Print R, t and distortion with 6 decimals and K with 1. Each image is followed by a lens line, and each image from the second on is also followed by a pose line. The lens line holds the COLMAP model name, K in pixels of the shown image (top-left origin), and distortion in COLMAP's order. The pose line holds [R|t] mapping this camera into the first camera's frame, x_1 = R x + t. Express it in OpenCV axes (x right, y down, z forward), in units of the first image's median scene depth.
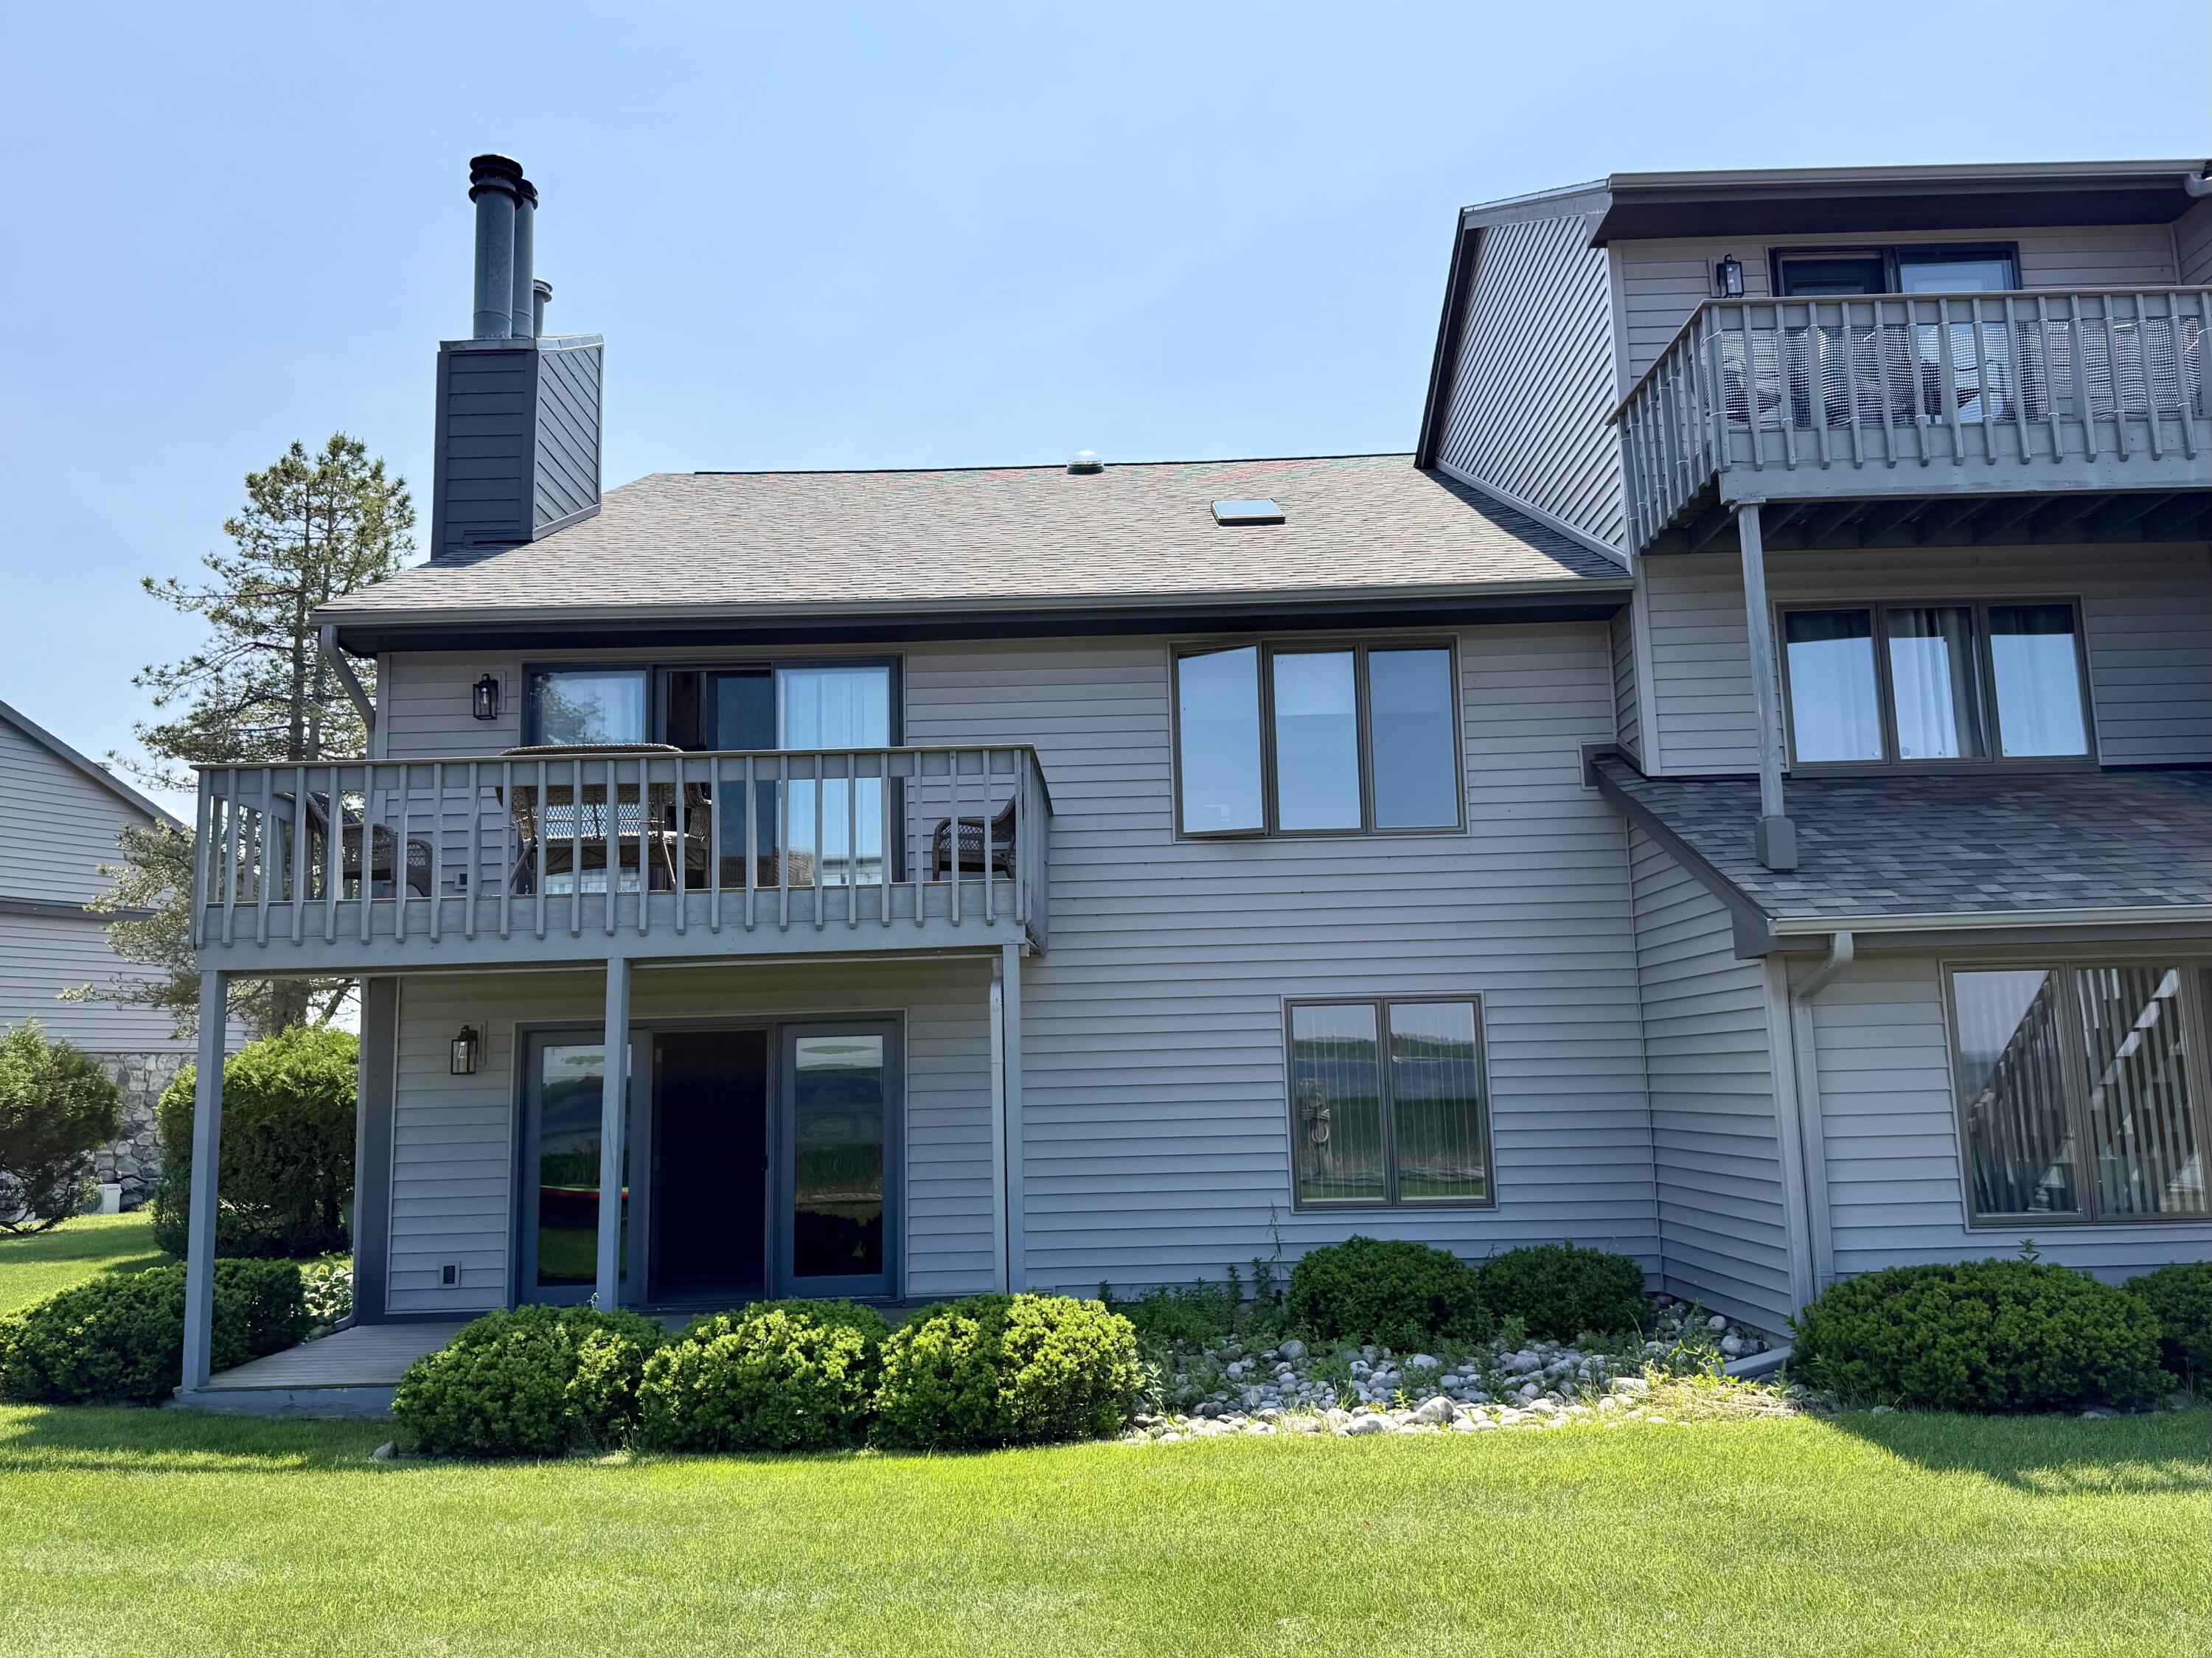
lens RADIAL K [[1660.6, 0, 1106.0], [0, 1660.6, 829.0], [0, 0, 1]] dist [0.118858, -0.184577]
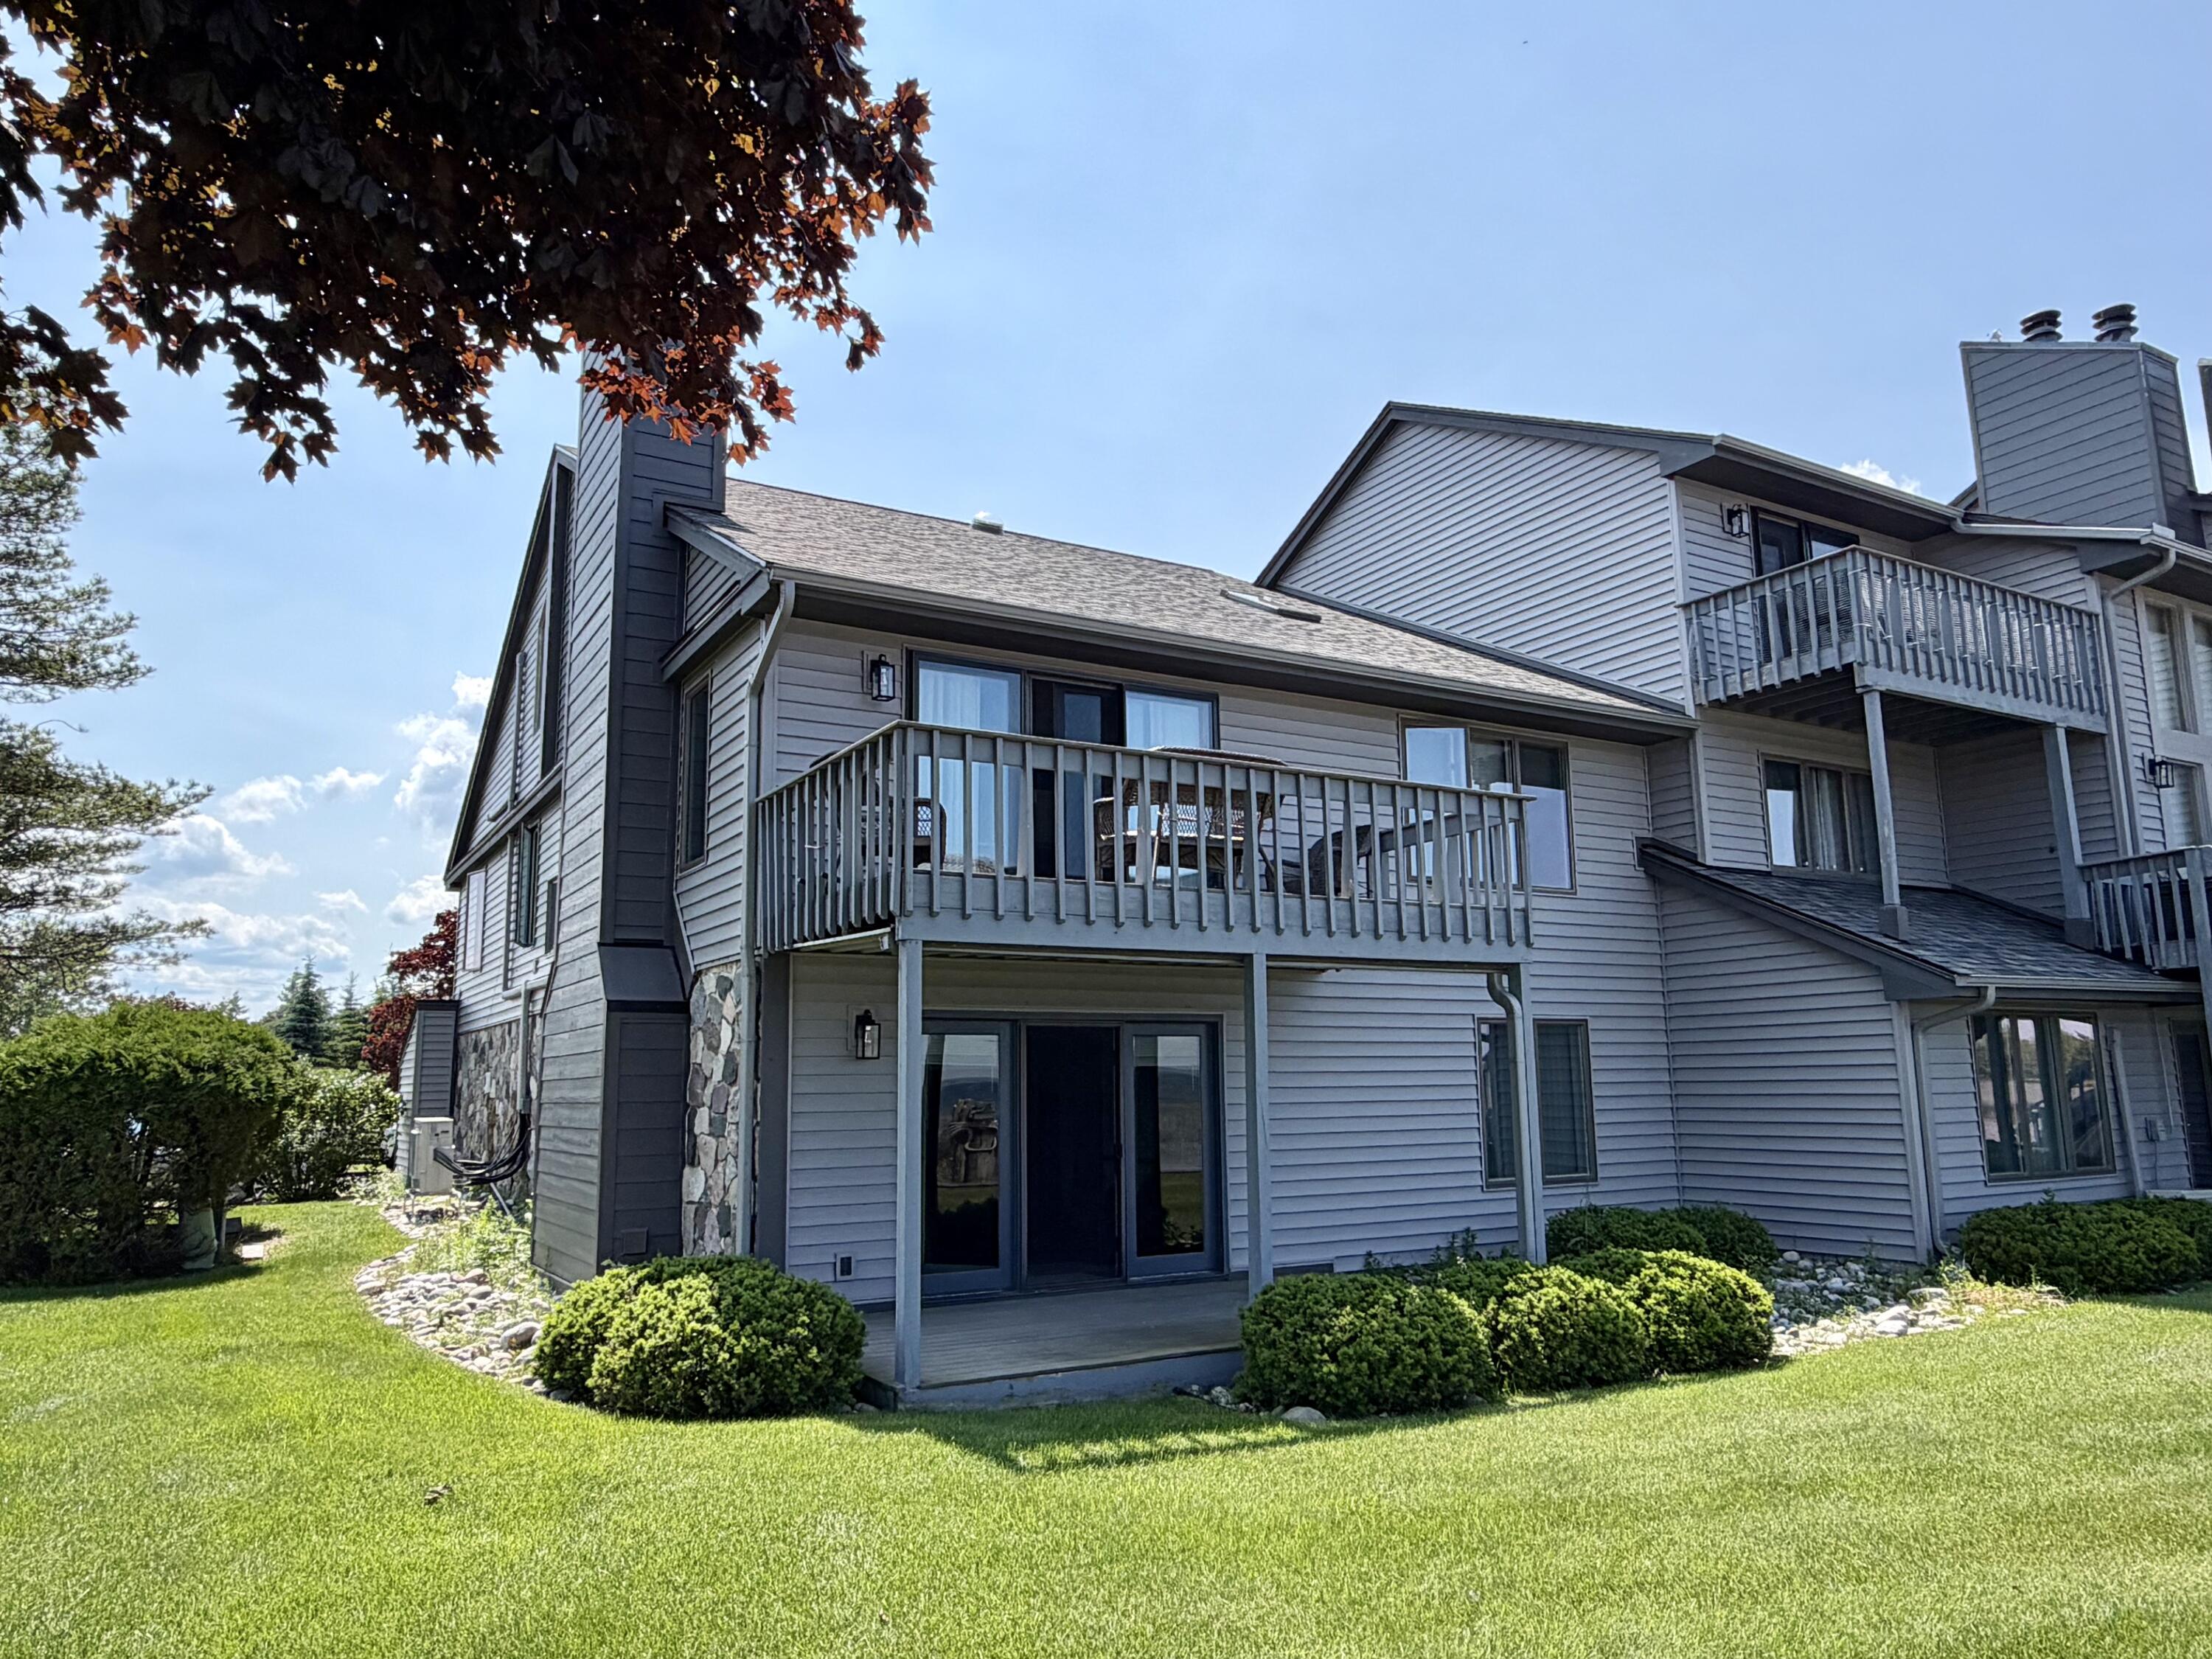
lens RADIAL K [[1489.2, 0, 1106.0], [0, 1489.2, 829.5], [0, 0, 1]] dist [-0.002064, 0.003330]
pose [[0.855982, 0.104705, 0.506293, -0.707431], [-0.088528, 0.994498, -0.055996, 0.050526], [-0.509370, 0.003111, 0.860542, 0.193429]]
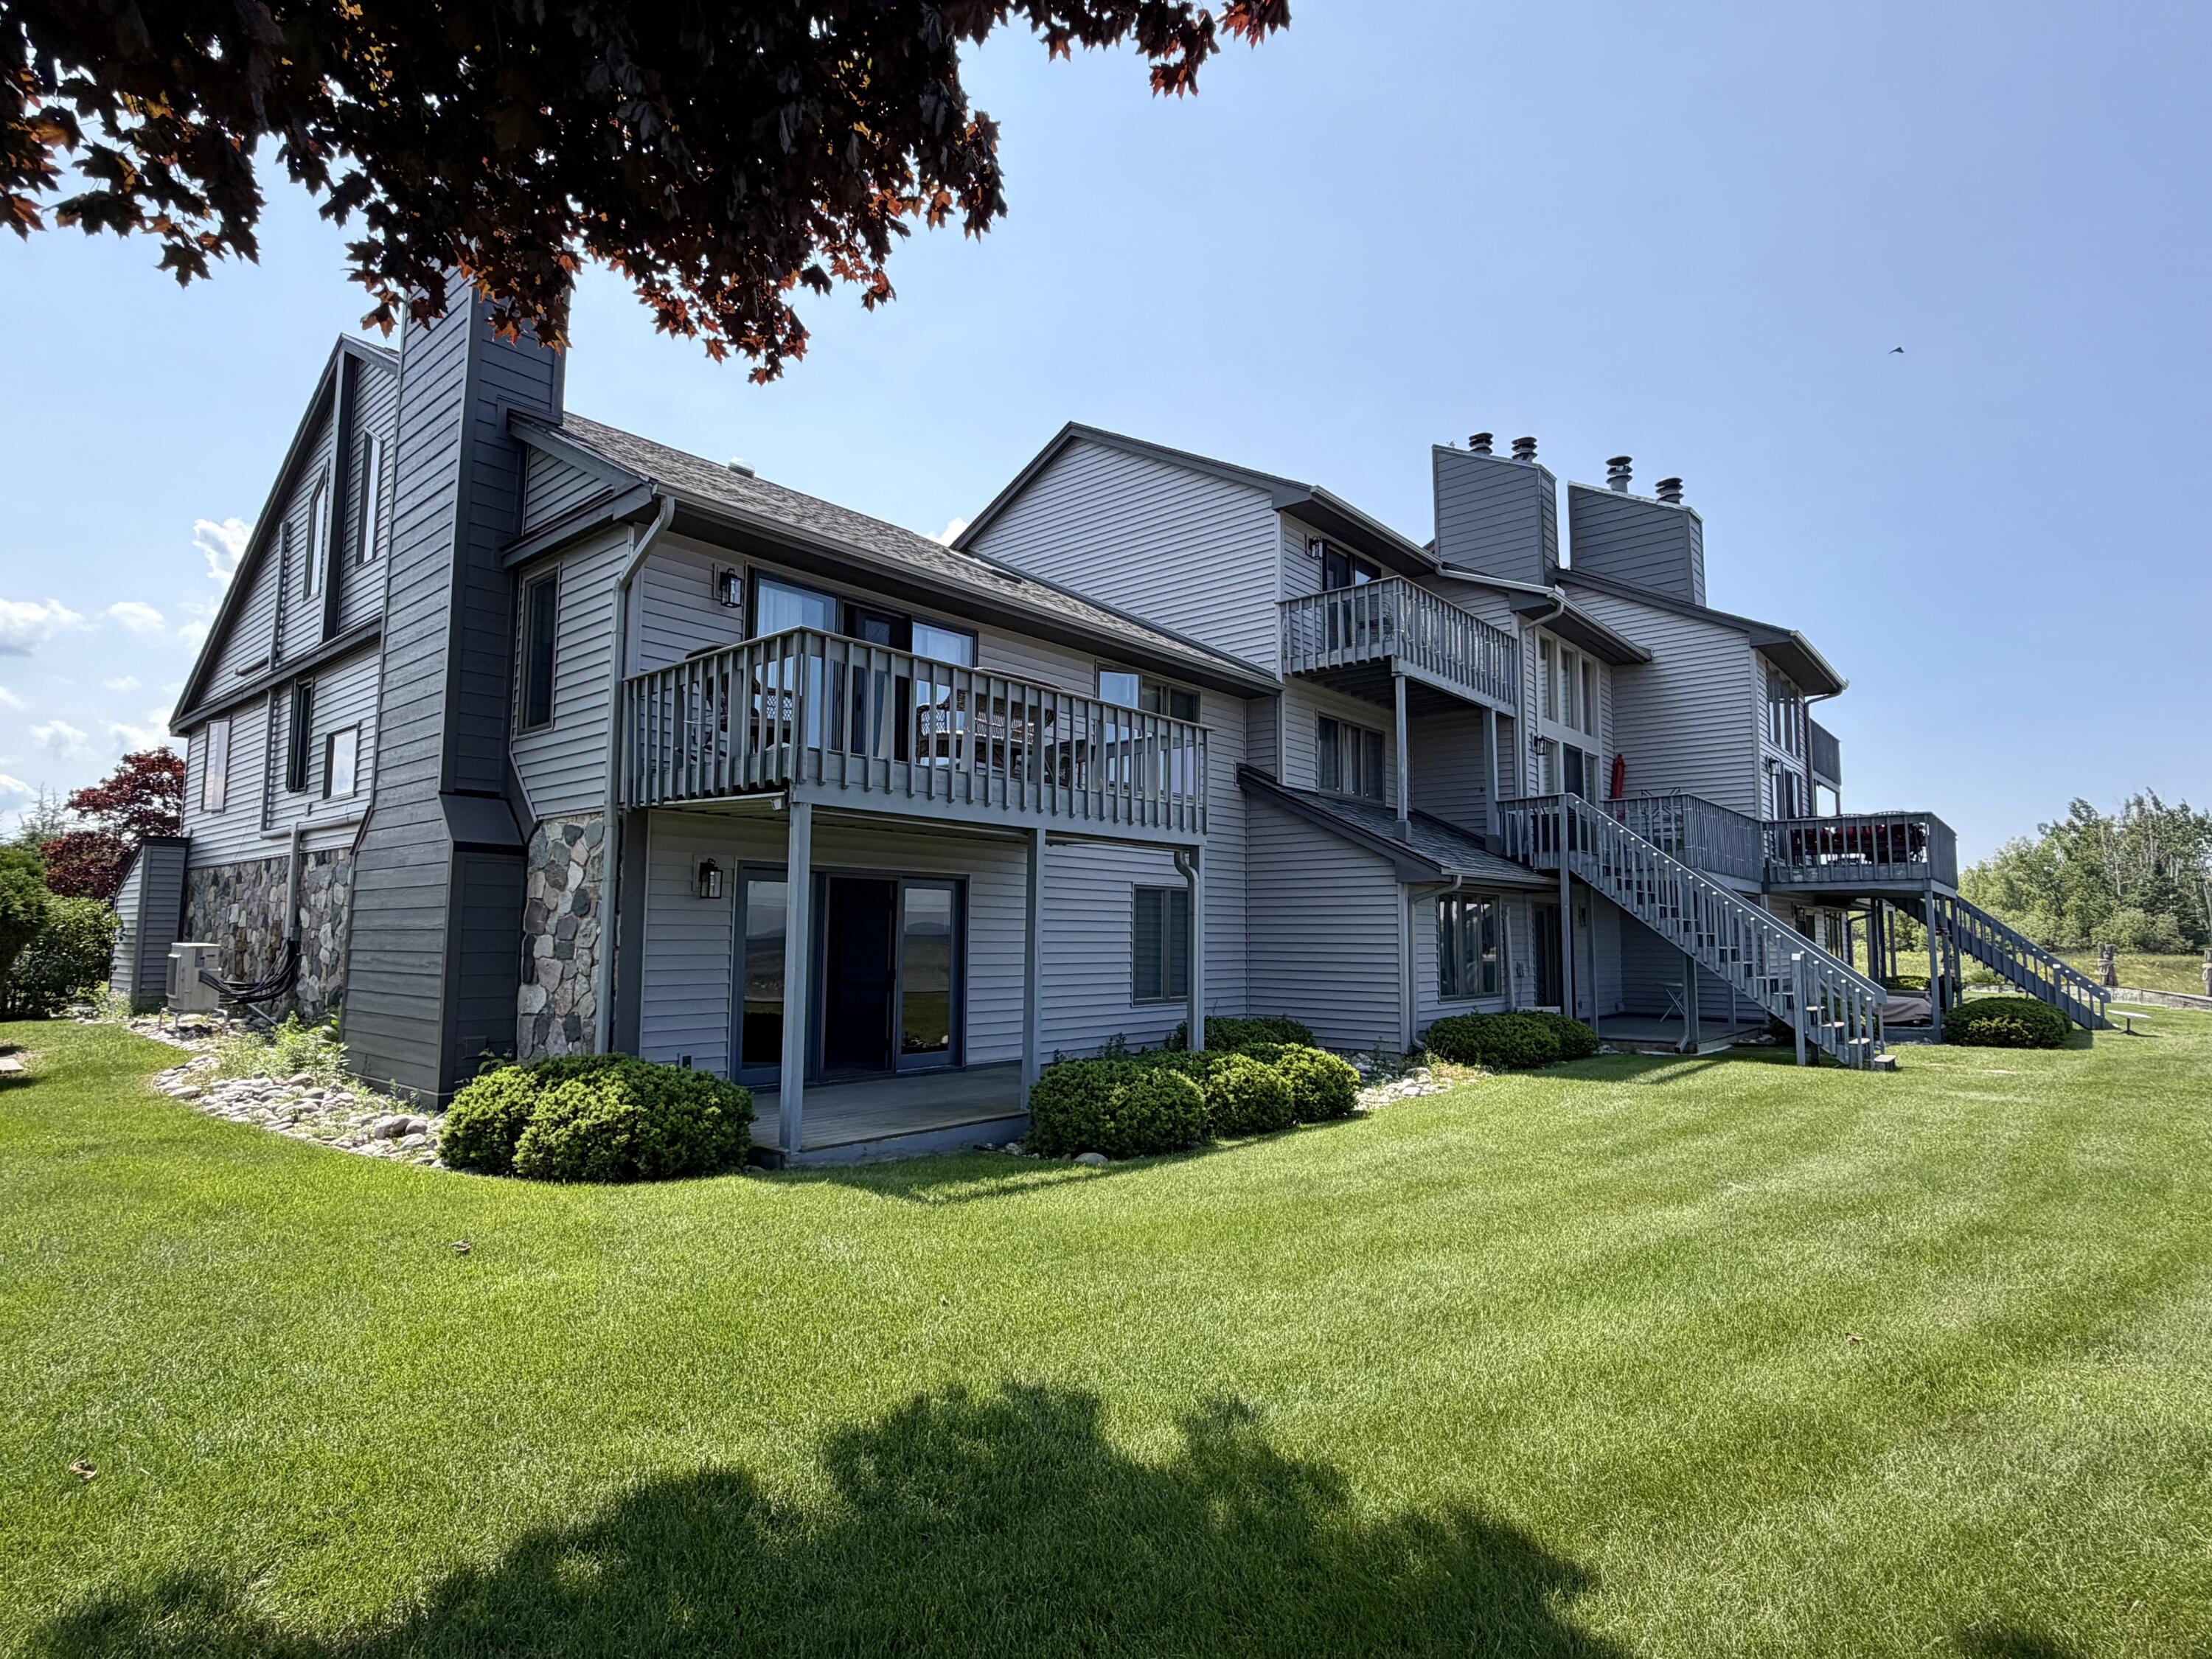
lens RADIAL K [[1137.4, 0, 1110.0], [0, 1137.4, 824.3], [0, 0, 1]] dist [0.001791, 0.000566]
pose [[0.639505, 0.108866, 0.761040, -0.815363], [-0.140621, 0.989786, -0.023423, 0.072973], [-0.755817, -0.092038, 0.648282, 0.267390]]
